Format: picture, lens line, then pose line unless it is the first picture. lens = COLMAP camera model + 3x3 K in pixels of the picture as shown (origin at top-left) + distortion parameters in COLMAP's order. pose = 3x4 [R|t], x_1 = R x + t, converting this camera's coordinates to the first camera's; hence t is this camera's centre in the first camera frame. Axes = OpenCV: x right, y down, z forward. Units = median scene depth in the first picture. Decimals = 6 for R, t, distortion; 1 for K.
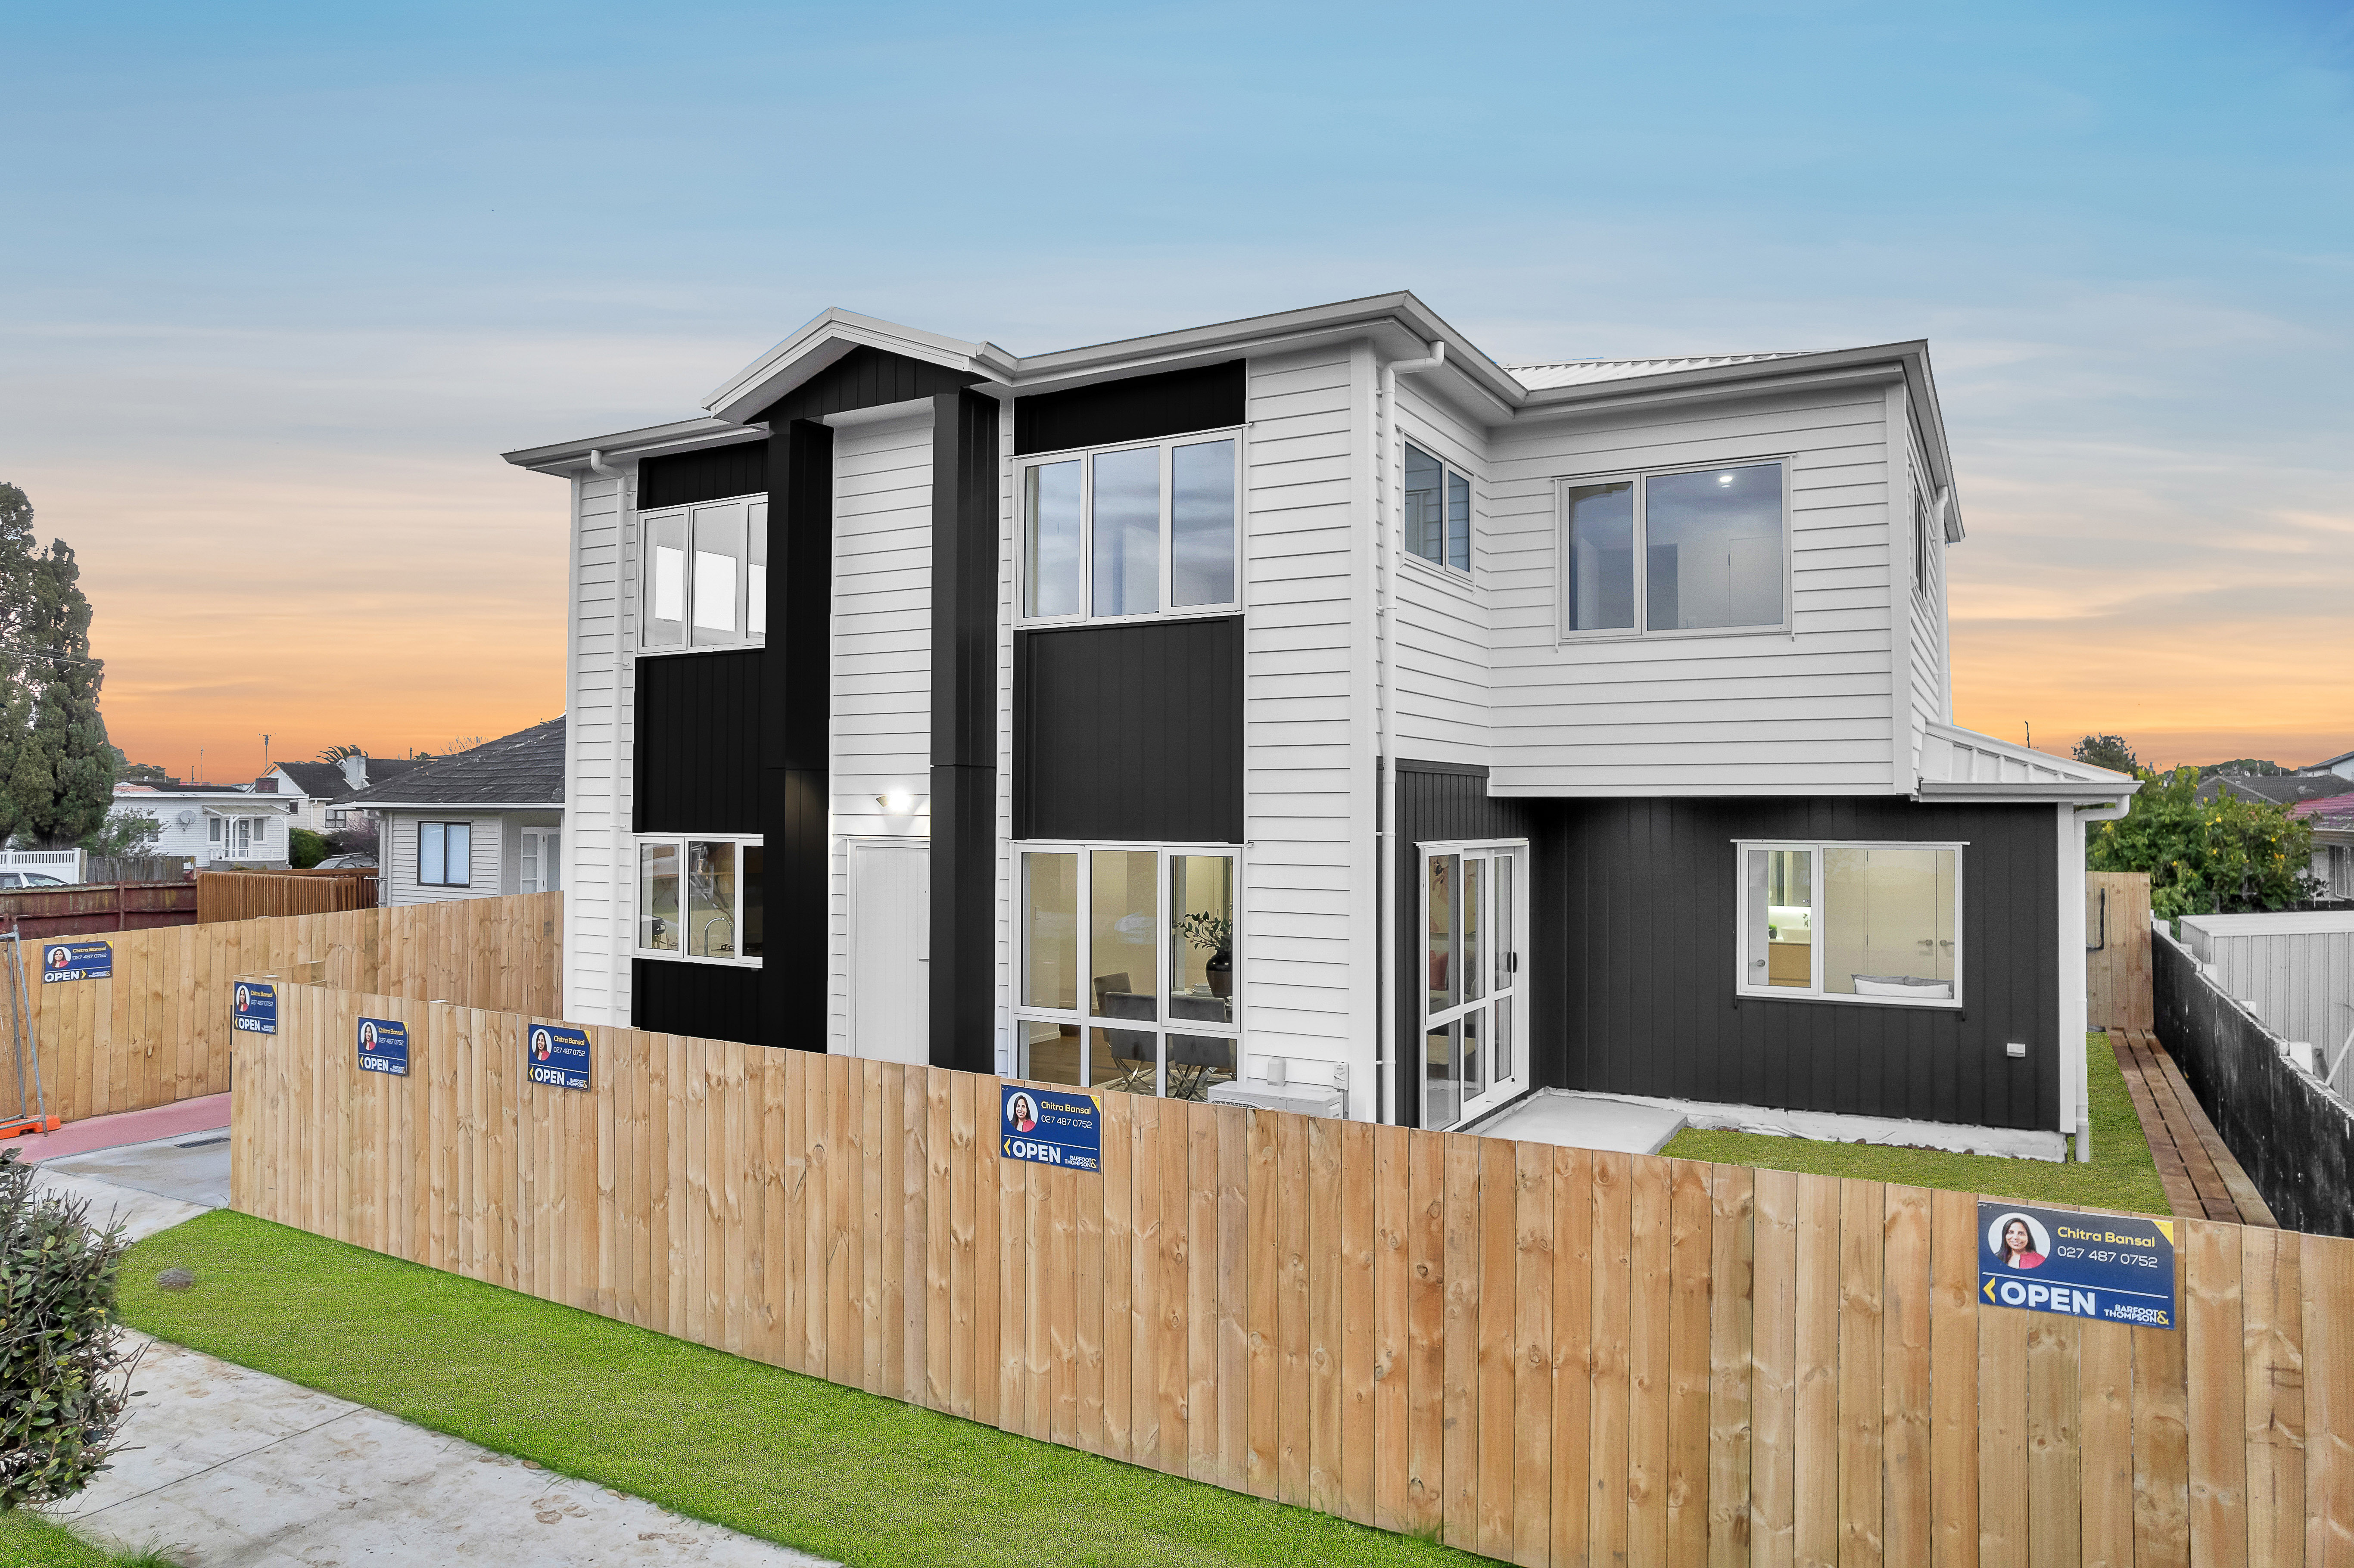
lens RADIAL K [[1484.6, 0, 1177.0], [0, 1484.6, 784.0], [0, 0, 1]] dist [-0.078582, 0.067594]
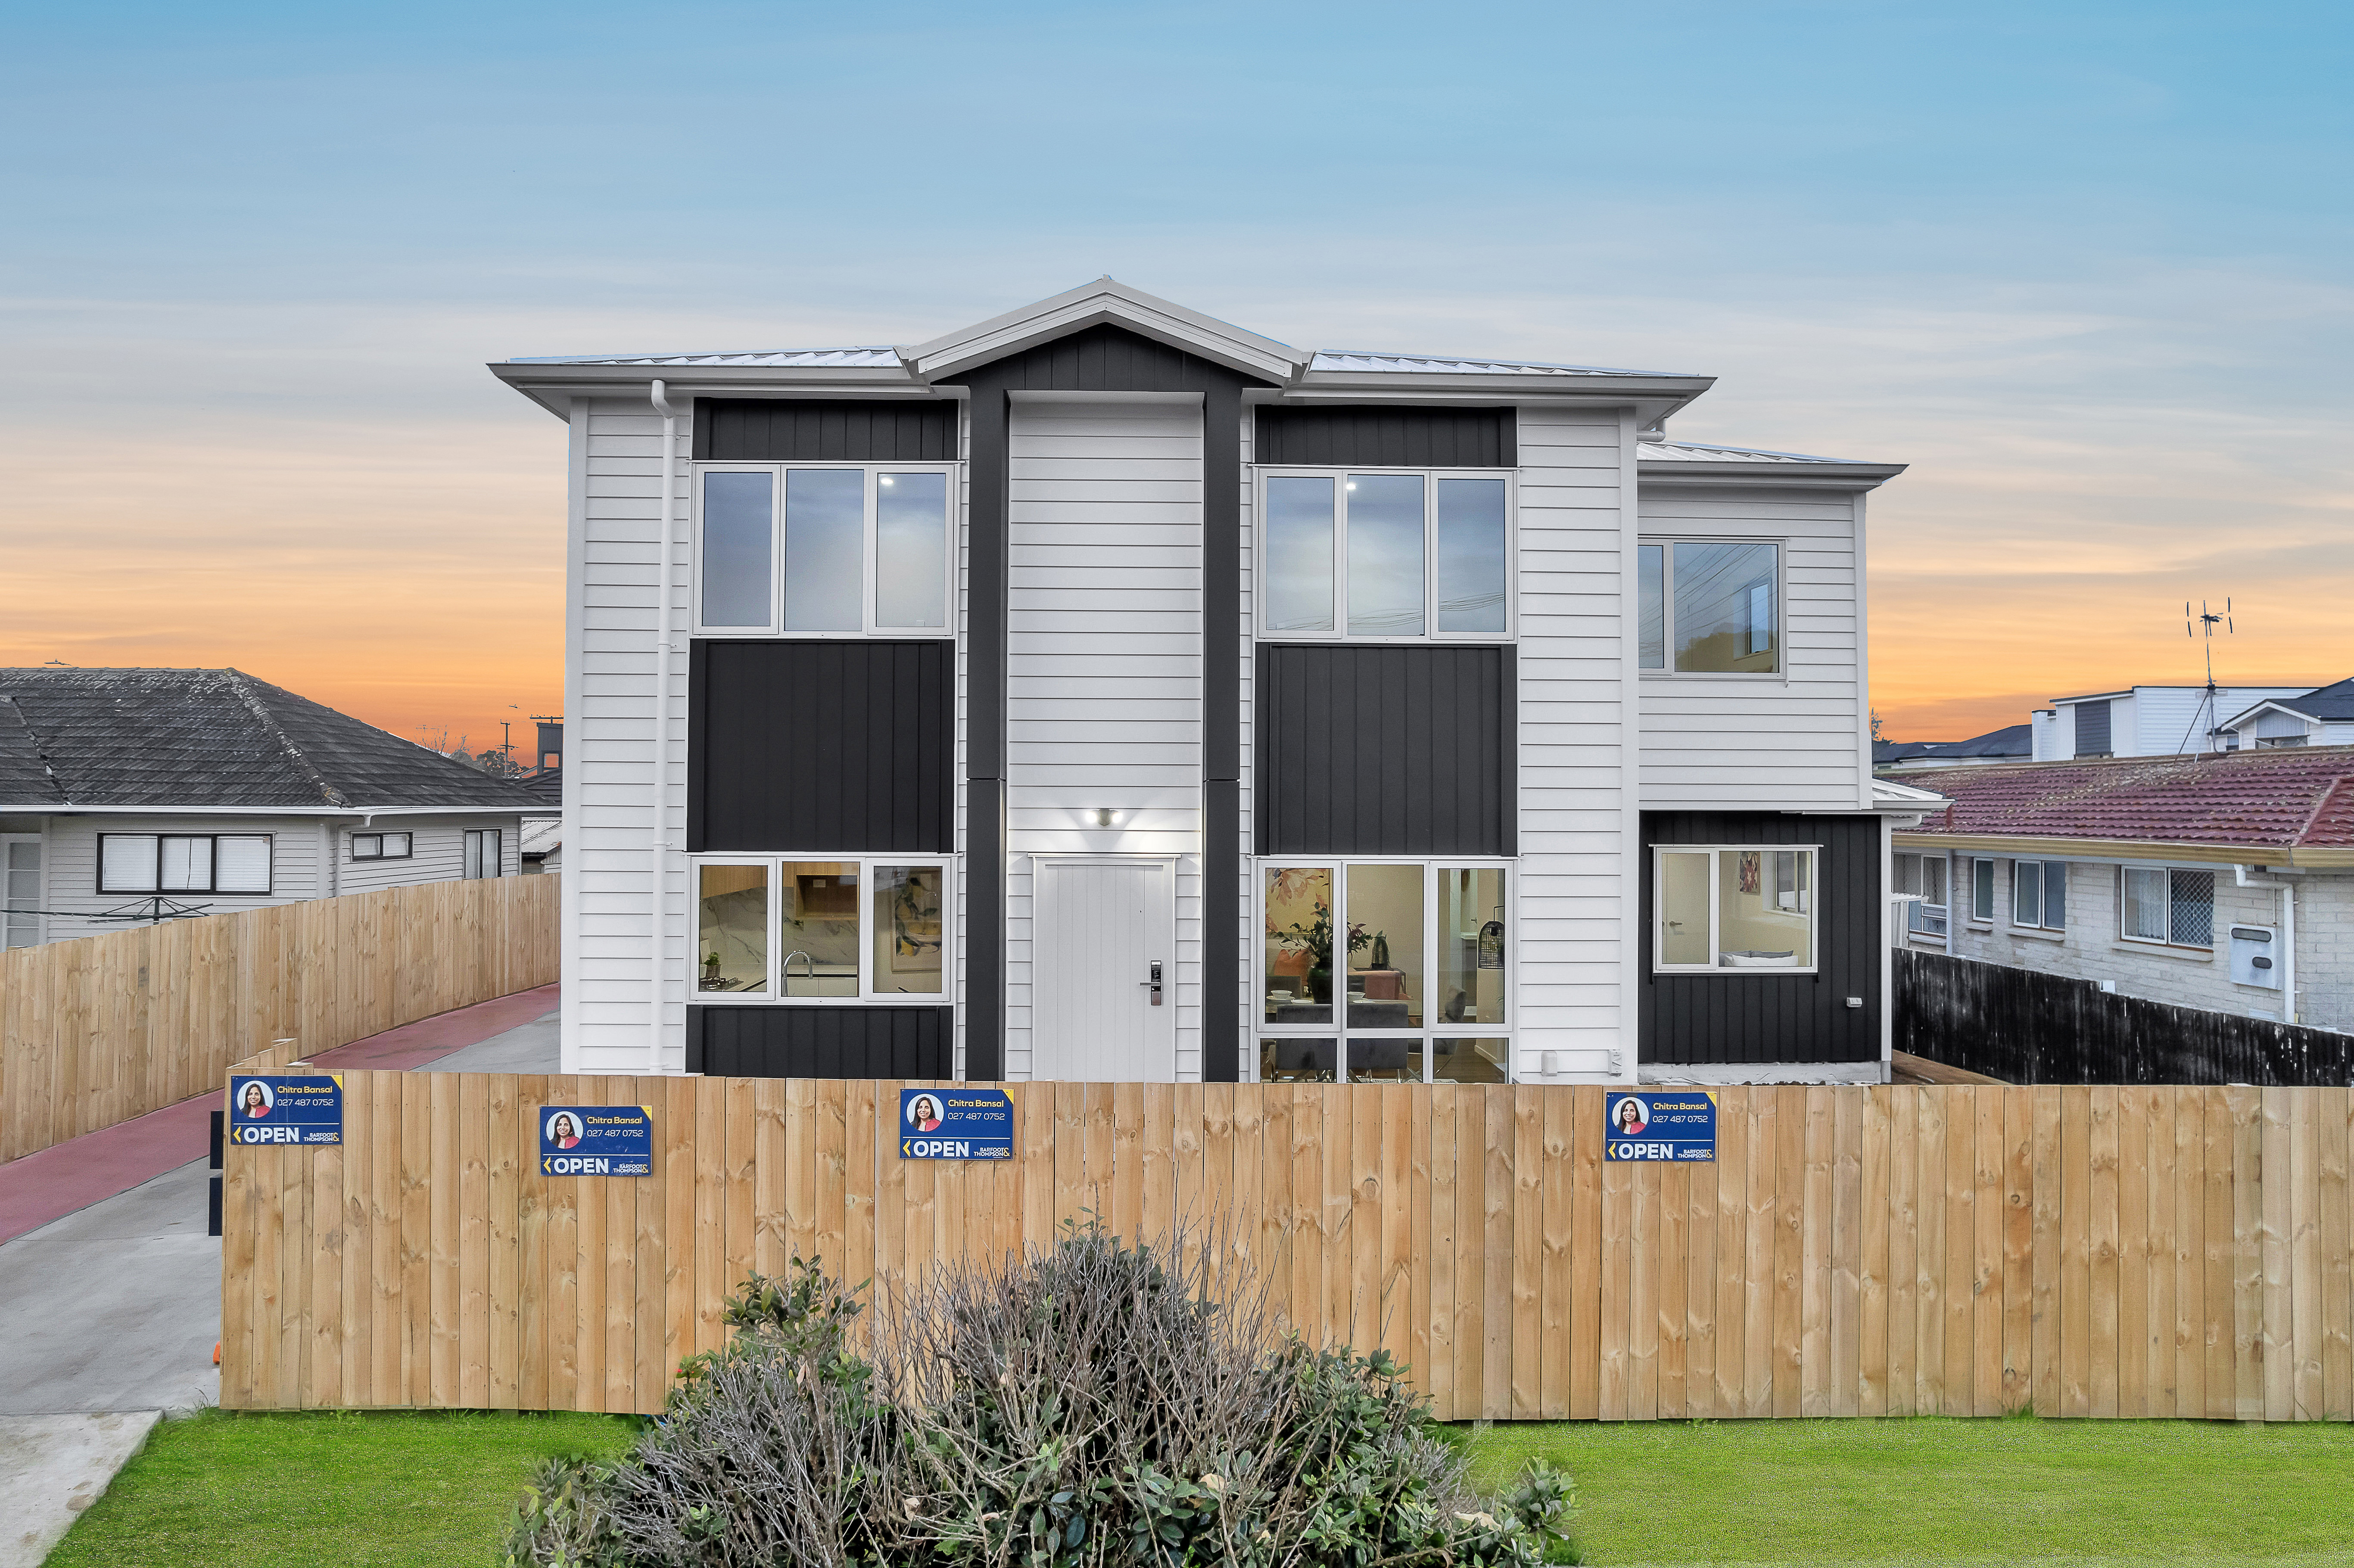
lens RADIAL K [[1484.6, 0, 1177.0], [0, 1484.6, 784.0], [0, 0, 1]] dist [-0.078582, 0.067594]
pose [[0.859880, 0.008390, 0.510428, -0.744582], [-0.010304, 0.999946, 0.000922, -0.011361], [-0.510393, -0.006053, 0.859920, 0.207512]]
